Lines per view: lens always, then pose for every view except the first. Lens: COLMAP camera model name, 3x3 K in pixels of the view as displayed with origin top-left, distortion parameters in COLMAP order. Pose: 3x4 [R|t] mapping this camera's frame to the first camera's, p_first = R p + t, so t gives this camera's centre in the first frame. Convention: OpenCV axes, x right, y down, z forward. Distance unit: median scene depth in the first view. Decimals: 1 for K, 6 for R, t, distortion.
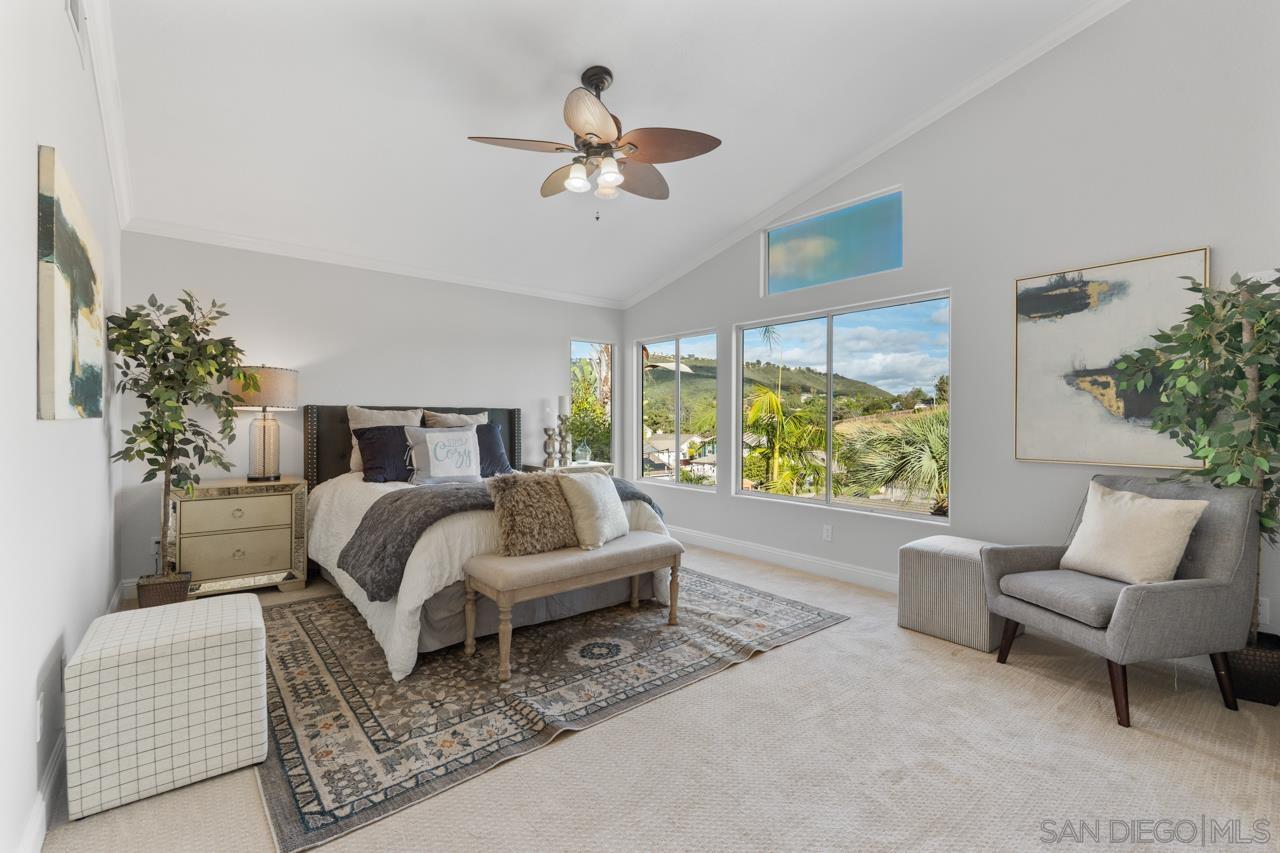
lens RADIAL K [[557.2, 0, 637.4], [0, 557.2, 424.1], [0, 0, 1]] dist [-0.006976, -0.000238]
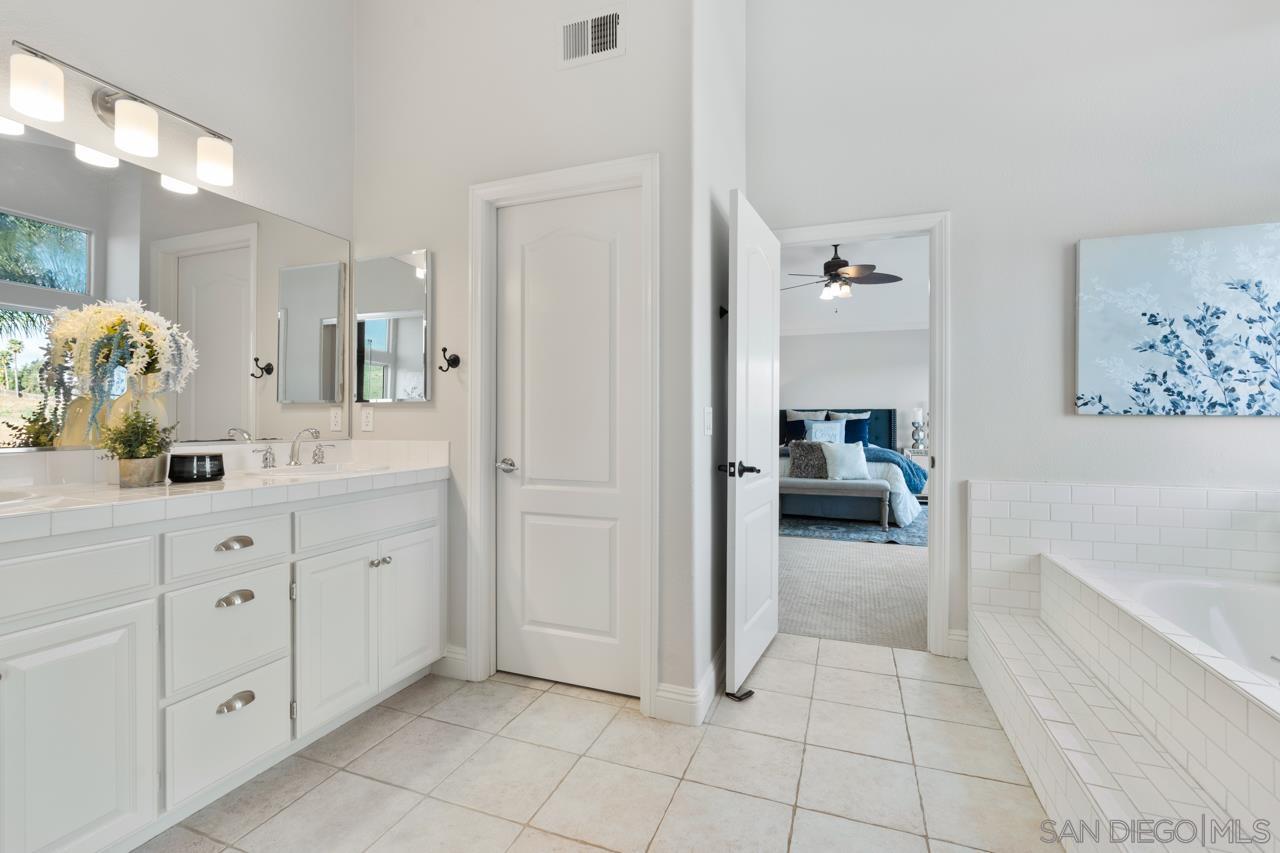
lens RADIAL K [[557.2, 0, 639.7], [0, 557.2, 422.4], [0, 0, 1]] dist [-0.006976, -0.000238]
pose [[0.499706, -0.001690, -0.866193, 0.828481], [-0.005621, 0.999971, -0.005193, 0.022218], [0.866177, 0.007464, 0.499682, -0.372924]]
